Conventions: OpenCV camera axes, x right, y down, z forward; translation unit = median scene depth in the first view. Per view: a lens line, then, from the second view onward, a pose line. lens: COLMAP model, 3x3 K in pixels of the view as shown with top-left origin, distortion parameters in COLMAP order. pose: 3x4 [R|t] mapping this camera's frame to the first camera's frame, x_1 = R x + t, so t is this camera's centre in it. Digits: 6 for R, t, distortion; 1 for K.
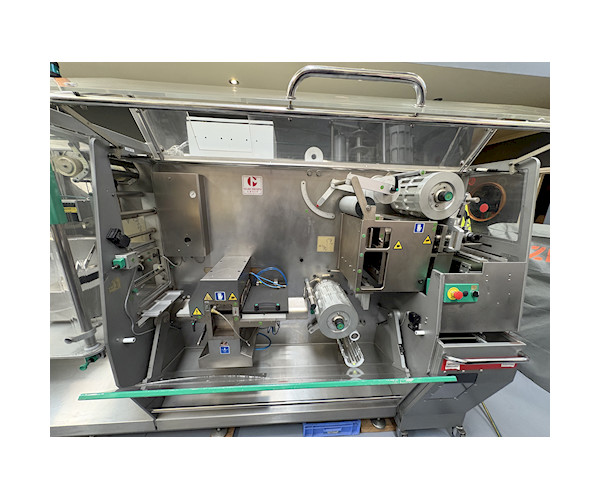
lens RADIAL K [[198.7, 0, 300.0], [0, 198.7, 250.0], [0, 0, 1]] dist [0.001053, 0.000033]
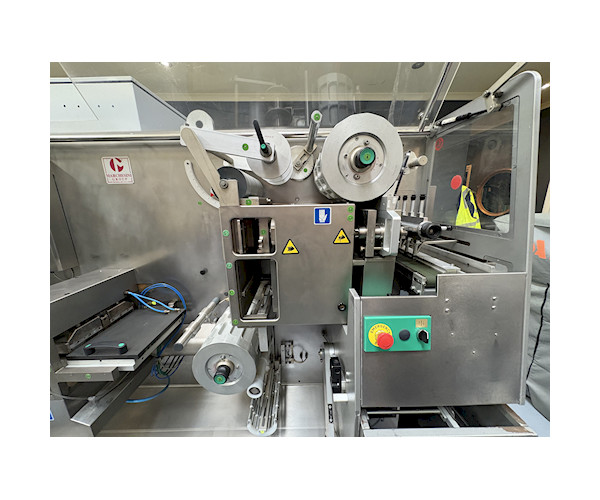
lens RADIAL K [[198.7, 0, 300.0], [0, 198.7, 250.0], [0, 0, 1]] dist [0.001053, 0.000033]
pose [[0.997012, -0.029872, -0.071231, 0.552871], [0.027836, 0.999180, -0.029403, 0.001412], [0.072051, 0.027332, 0.997026, 0.412725]]
